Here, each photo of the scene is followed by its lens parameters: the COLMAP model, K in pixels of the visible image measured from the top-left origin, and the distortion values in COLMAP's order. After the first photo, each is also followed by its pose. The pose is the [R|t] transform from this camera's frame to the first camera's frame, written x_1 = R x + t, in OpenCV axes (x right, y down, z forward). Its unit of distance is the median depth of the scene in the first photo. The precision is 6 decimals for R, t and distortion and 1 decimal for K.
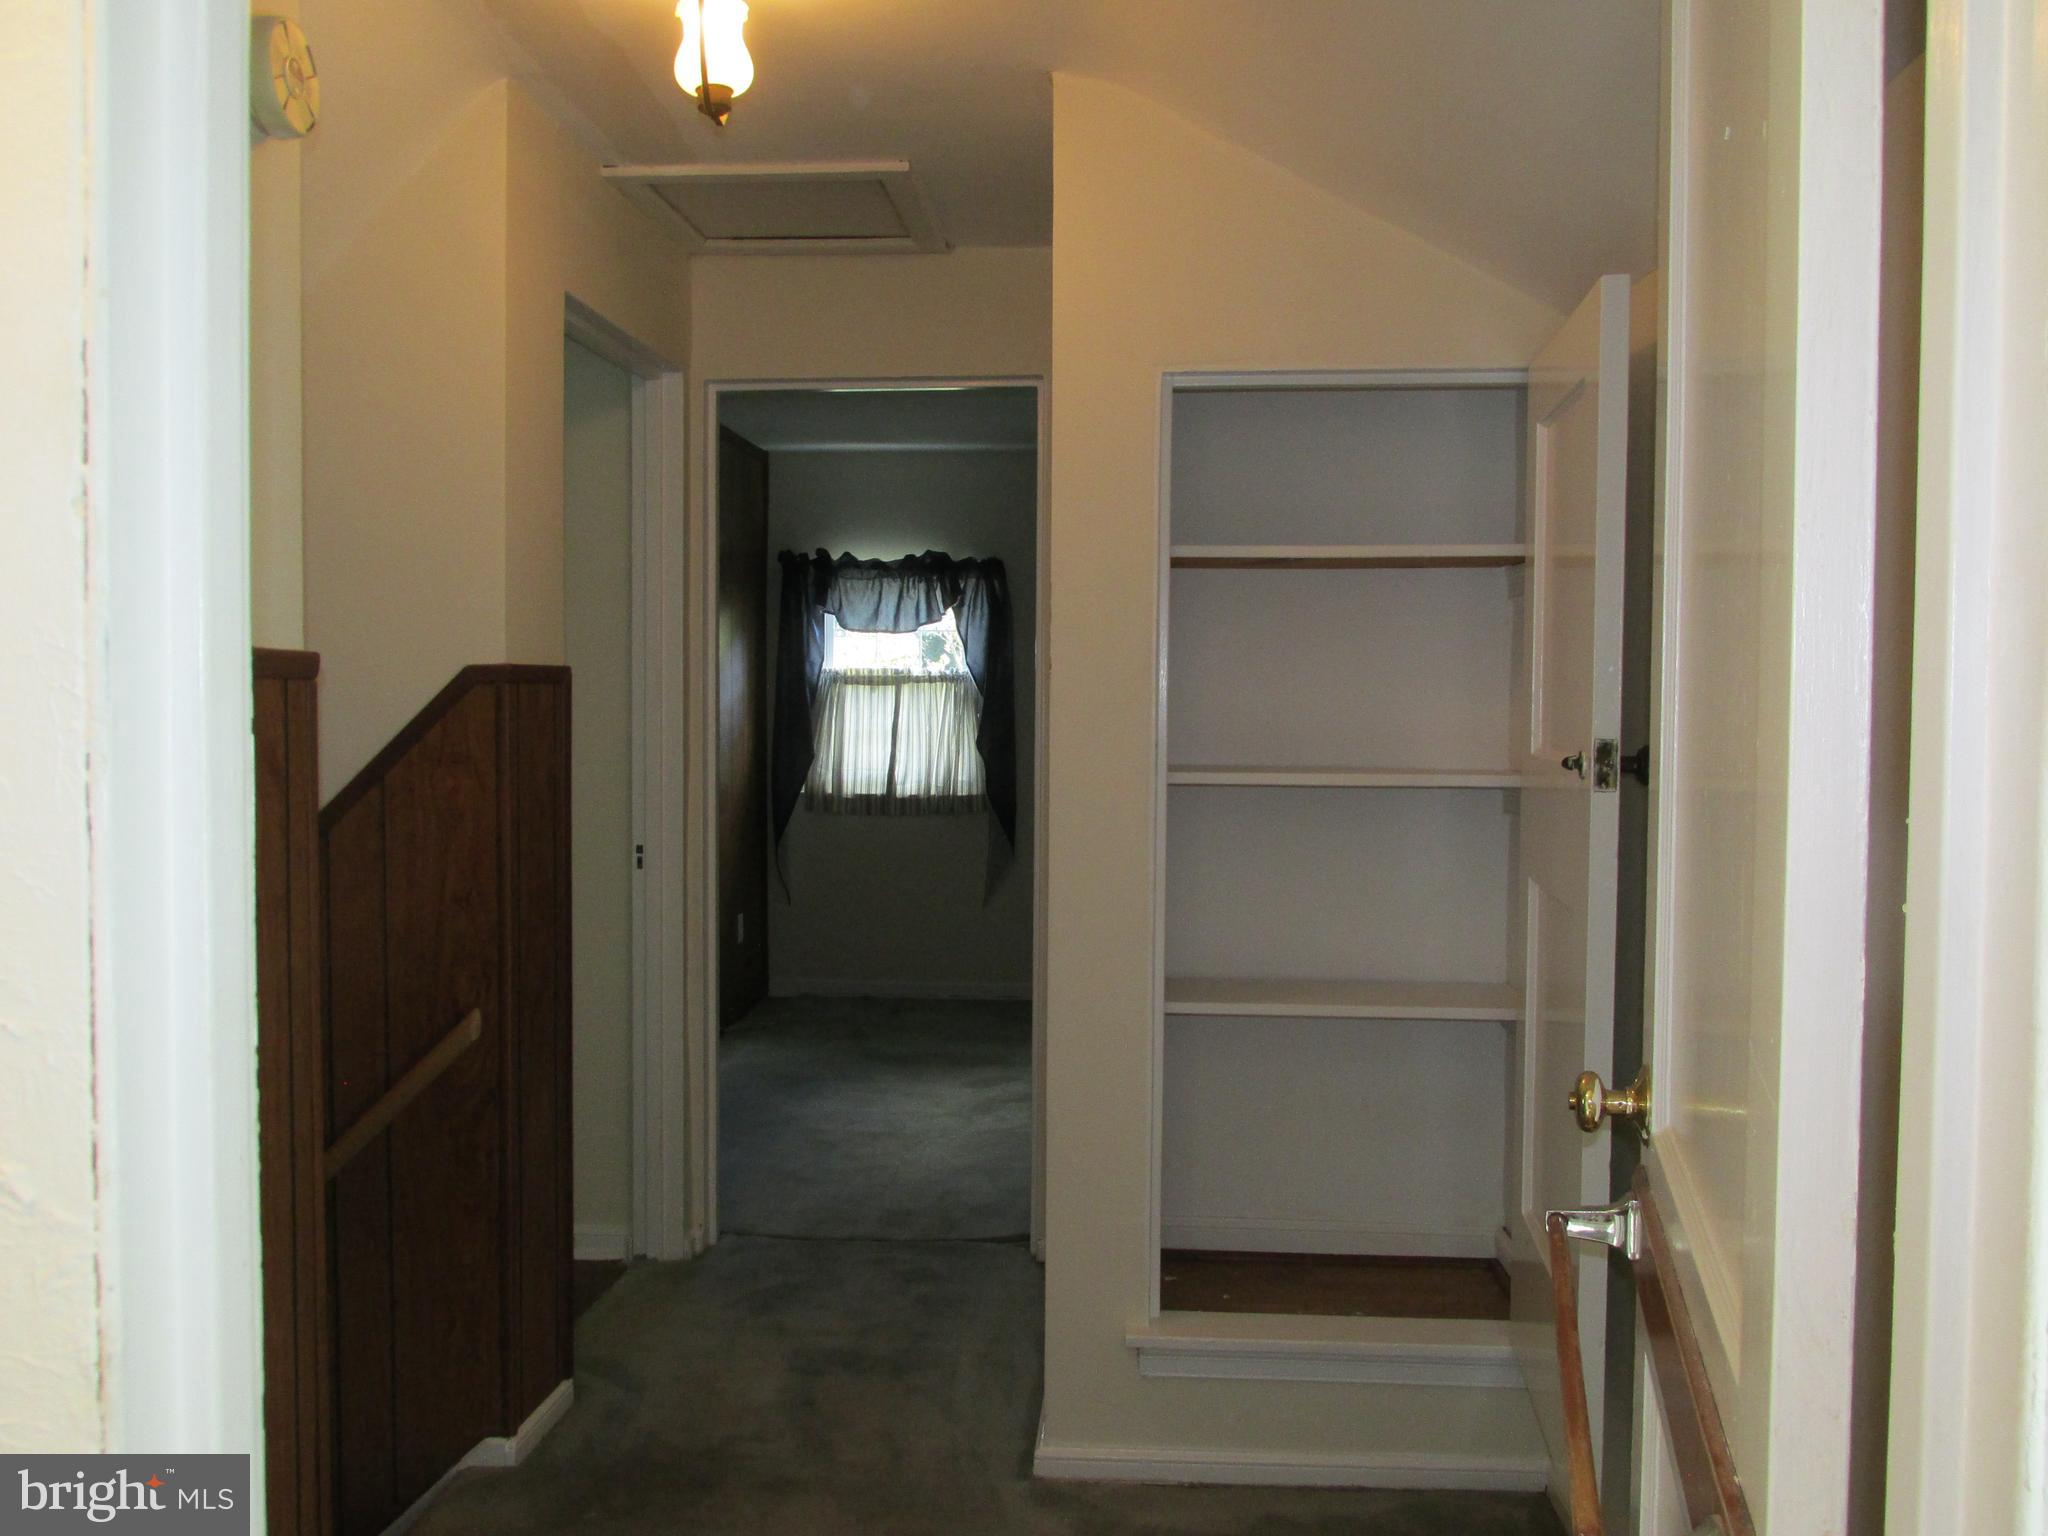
lens RADIAL K [[1699.4, 0, 1014.7], [0, 1699.4, 766.8], [0, 0, 1]] dist [-0.030243, -0.002999]
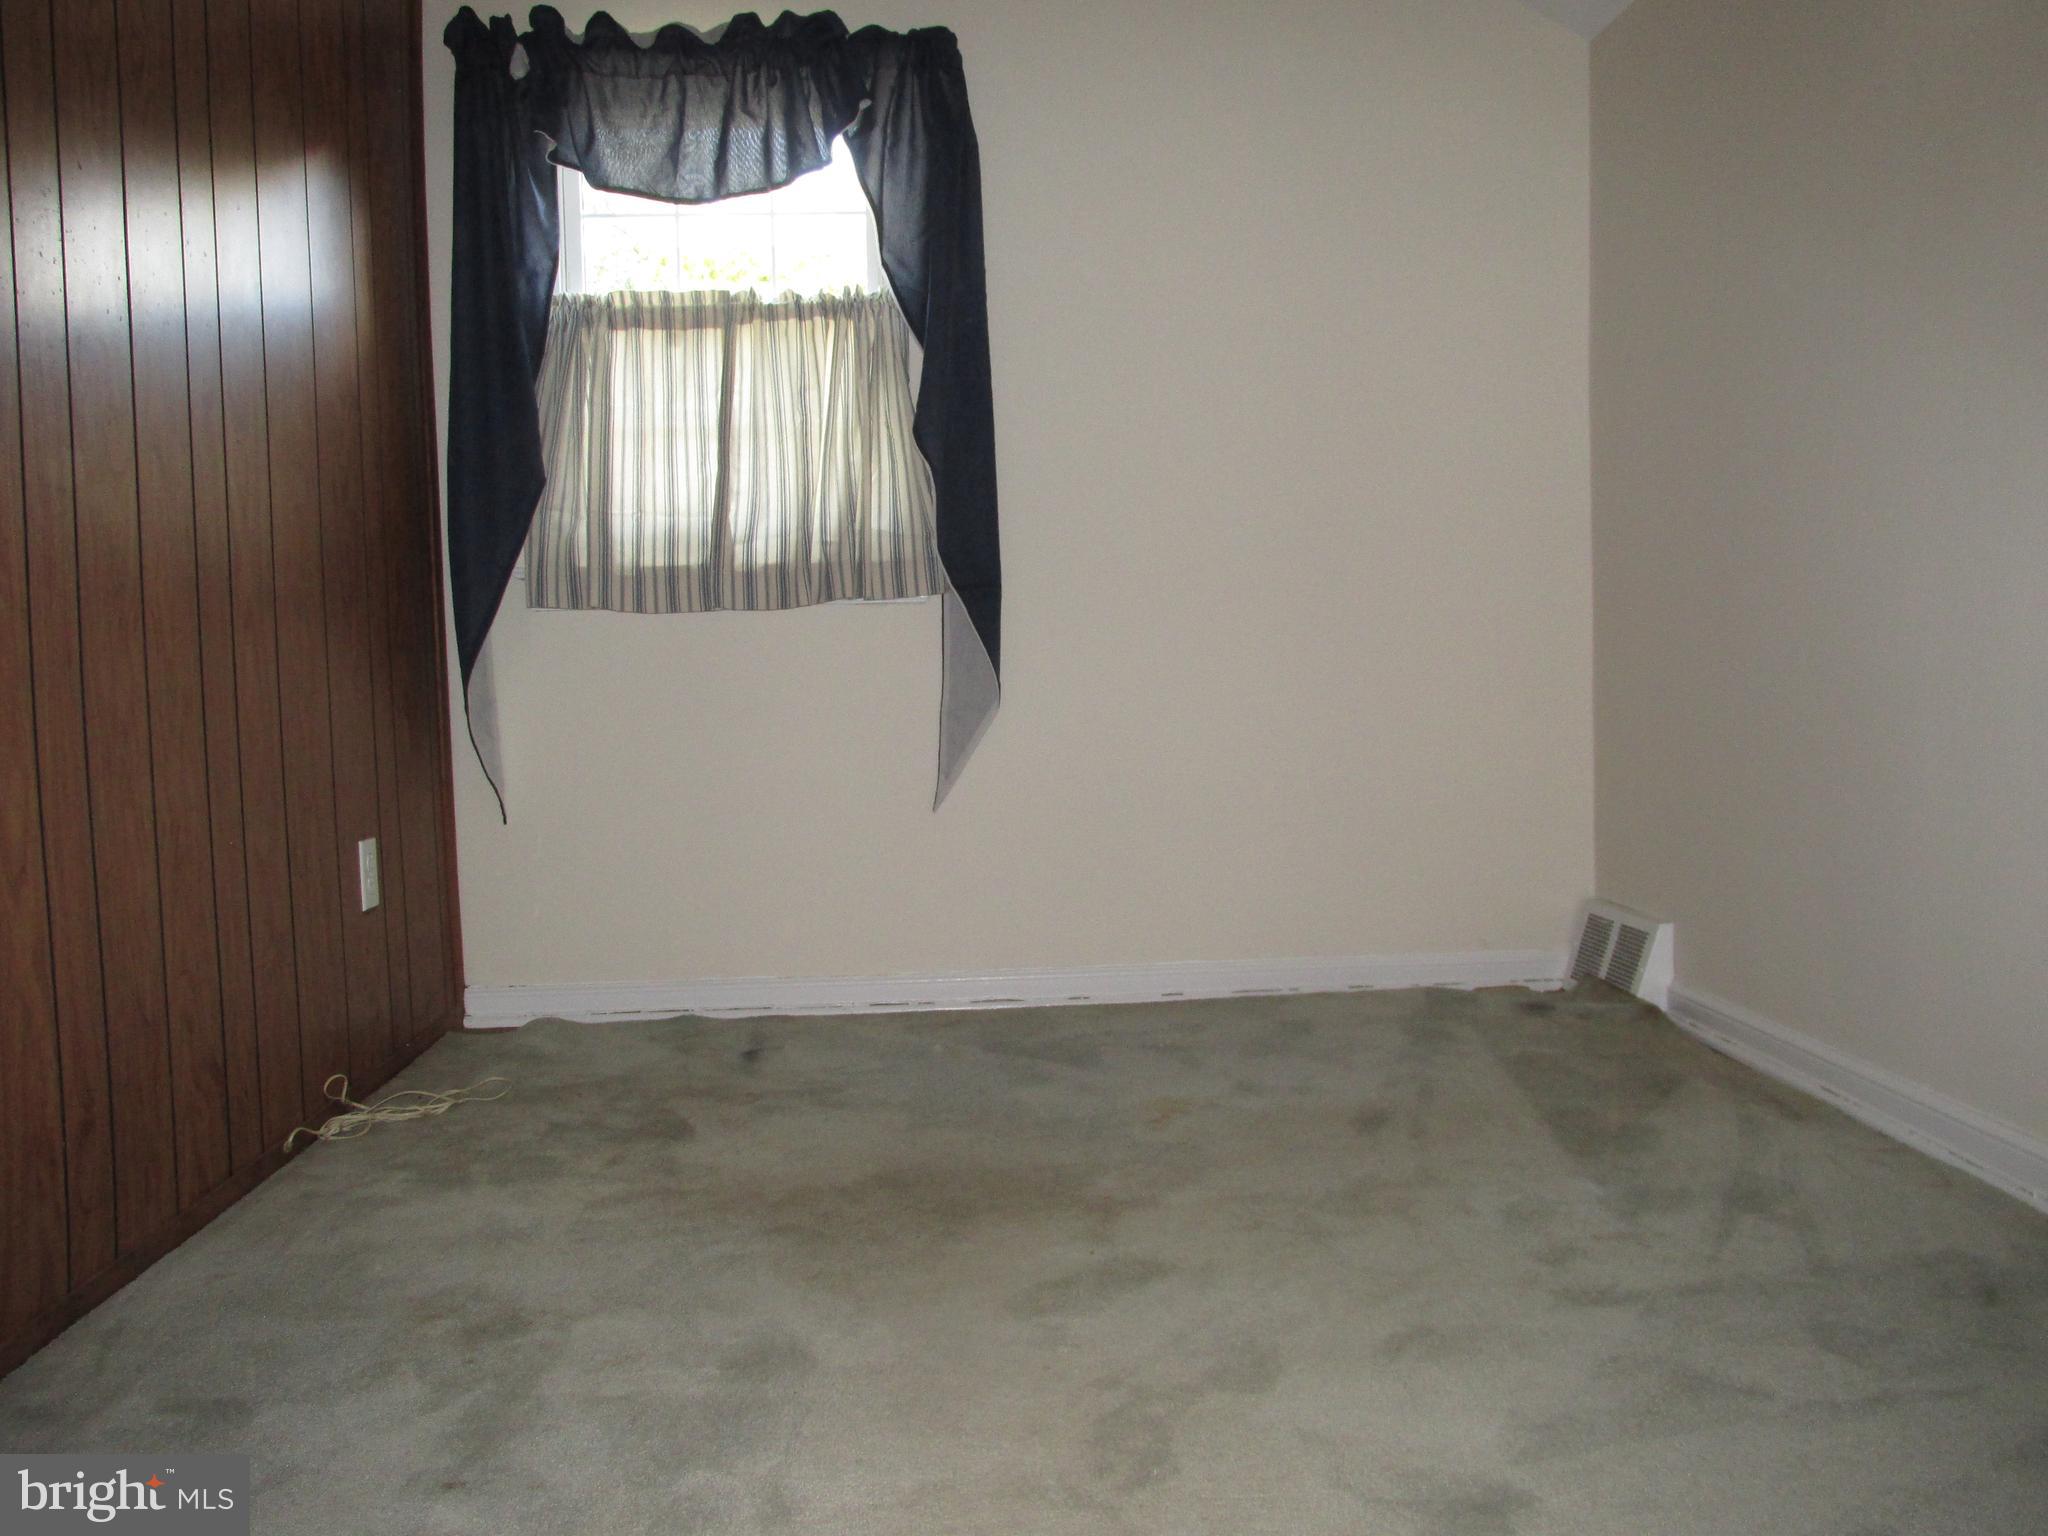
lens RADIAL K [[1699.4, 0, 1014.7], [0, 1699.4, 766.8], [0, 0, 1]] dist [-0.030243, -0.002999]
pose [[0.994098, -0.036527, 0.102150, -0.043673], [0.035661, 0.999311, 0.010294, 0.067954], [-0.102455, -0.006590, 0.994716, 0.547403]]
